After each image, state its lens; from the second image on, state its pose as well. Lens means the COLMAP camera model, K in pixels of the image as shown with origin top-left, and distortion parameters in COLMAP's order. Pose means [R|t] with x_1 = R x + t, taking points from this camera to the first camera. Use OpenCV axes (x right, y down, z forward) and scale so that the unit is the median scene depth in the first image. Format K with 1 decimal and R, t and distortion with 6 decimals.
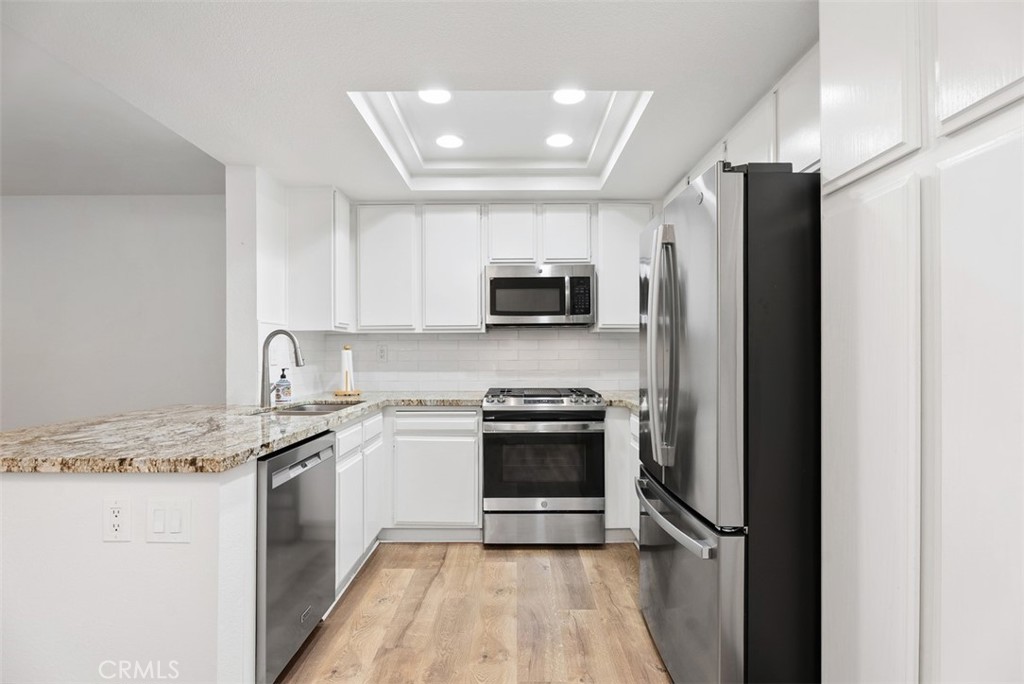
lens RADIAL K [[486.9, 0, 514.5], [0, 486.9, 347.6], [0, 0, 1]] dist [-0.007780, -0.000690]
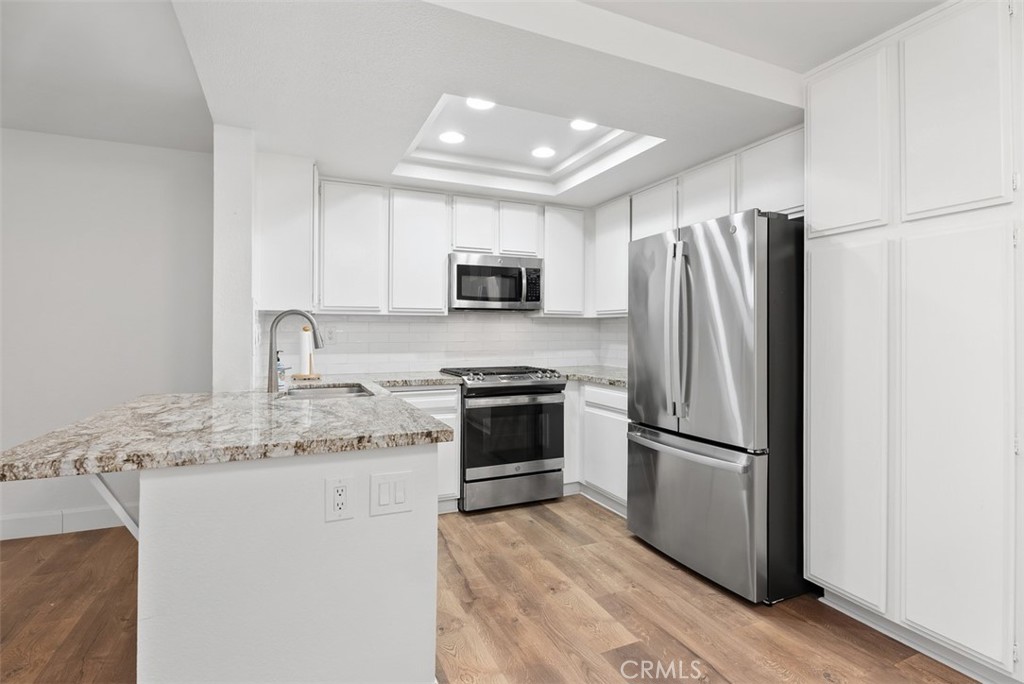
lens RADIAL K [[493.3, 0, 512.2], [0, 493.3, 329.1], [0, 0, 1]] dist [-0.006434, -0.000178]
pose [[0.911424, 0.007110, 0.411407, -0.417168], [-0.006481, 0.999975, -0.002924, 0.000669], [-0.411417, -0.000001, 0.911447, -0.040181]]
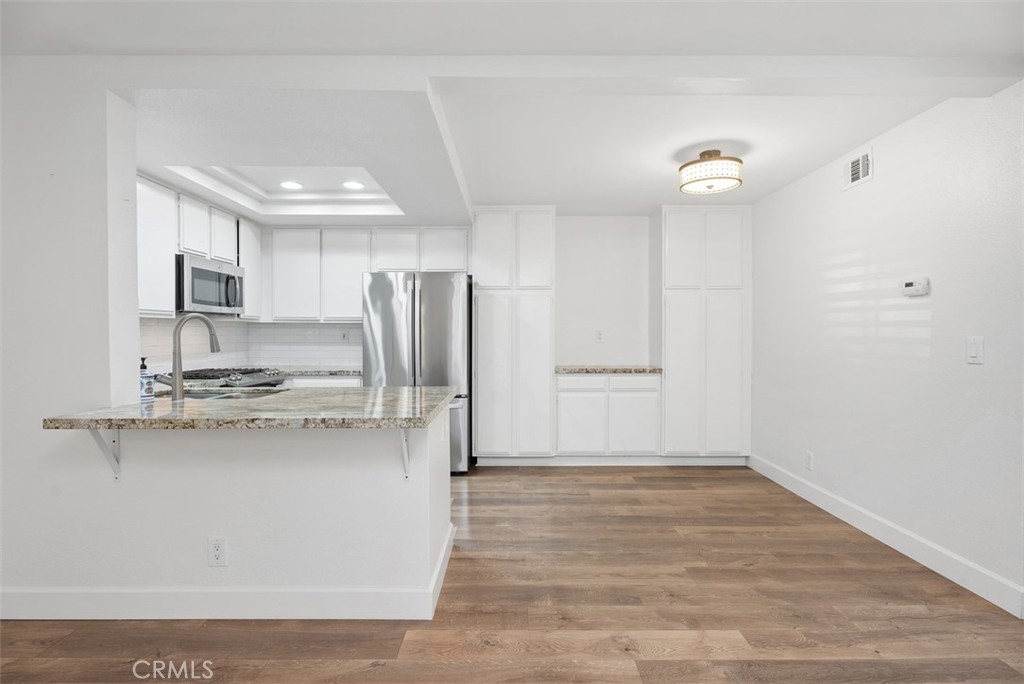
lens RADIAL K [[503.4, 0, 513.8], [0, 503.4, 343.0], [0, 0, 1]] dist [-0.003055, -0.000445]
pose [[-0.005766, -0.013454, 0.999893, -1.237832], [-0.004279, 0.999901, 0.013430, 0.003412], [-0.999974, -0.004201, -0.005823, 0.336451]]
